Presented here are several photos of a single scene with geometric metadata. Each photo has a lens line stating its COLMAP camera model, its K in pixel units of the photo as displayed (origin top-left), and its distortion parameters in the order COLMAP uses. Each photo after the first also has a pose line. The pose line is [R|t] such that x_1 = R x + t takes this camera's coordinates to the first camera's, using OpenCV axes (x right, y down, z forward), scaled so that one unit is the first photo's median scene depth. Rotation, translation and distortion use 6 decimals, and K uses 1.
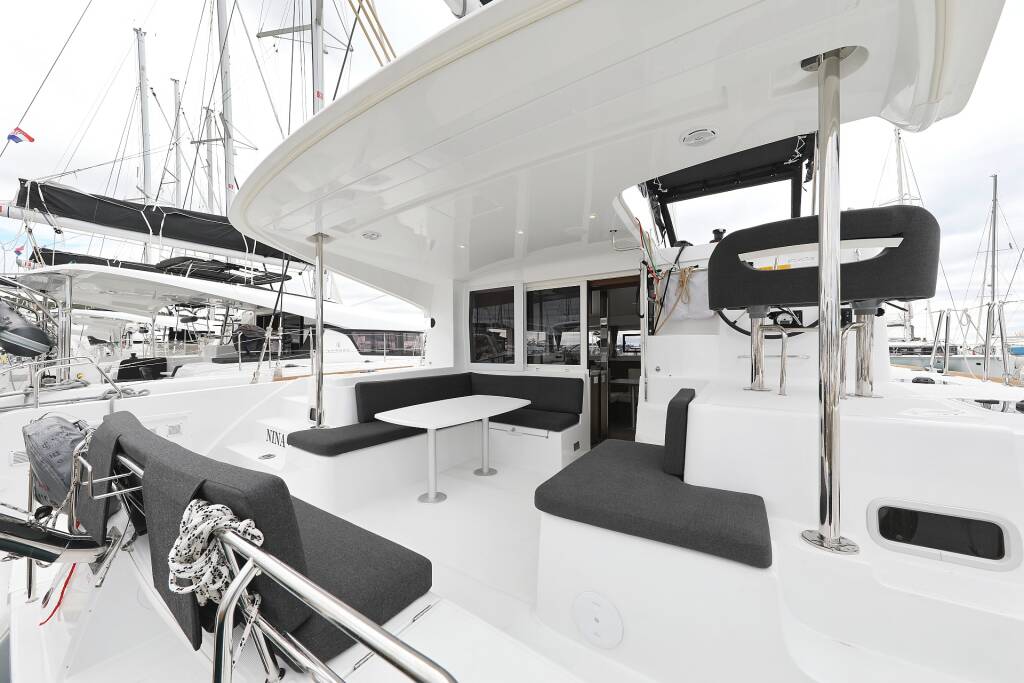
lens RADIAL K [[353.9, 0, 513.6], [0, 353.9, 350.8], [0, 0, 1]] dist [0.000098, -0.000008]
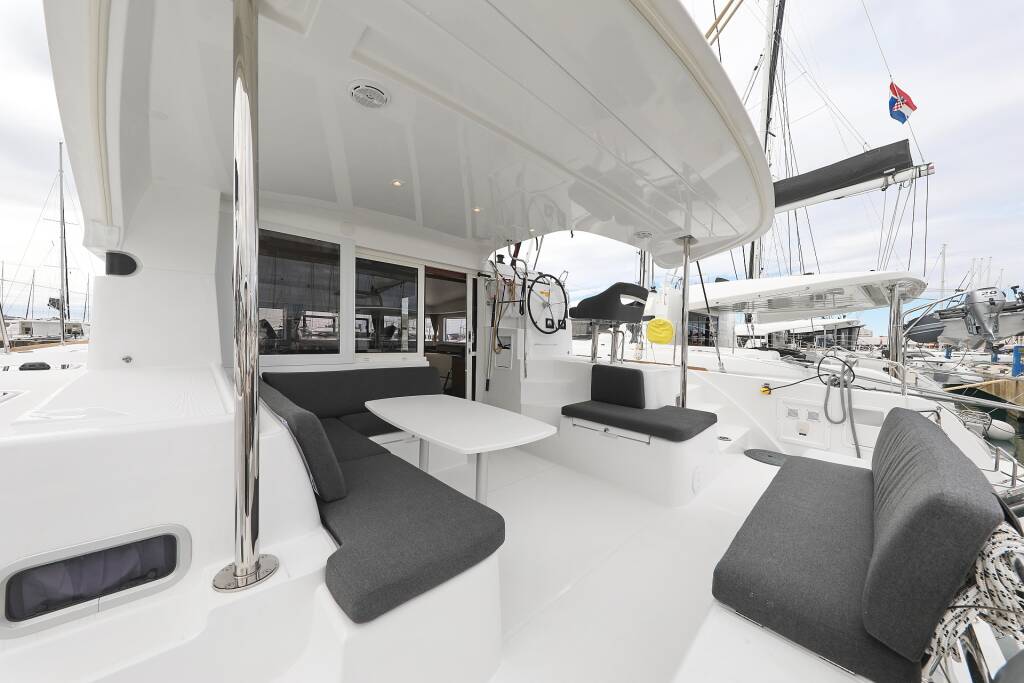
lens RADIAL K [[353.9, 0, 513.6], [0, 353.9, 350.8], [0, 0, 1]] dist [0.000098, -0.000008]
pose [[0.202273, -0.016025, 0.979198, -0.652065], [-0.018674, 0.999621, 0.020217, 0.009834], [-0.979151, -0.022375, 0.201897, 0.529476]]
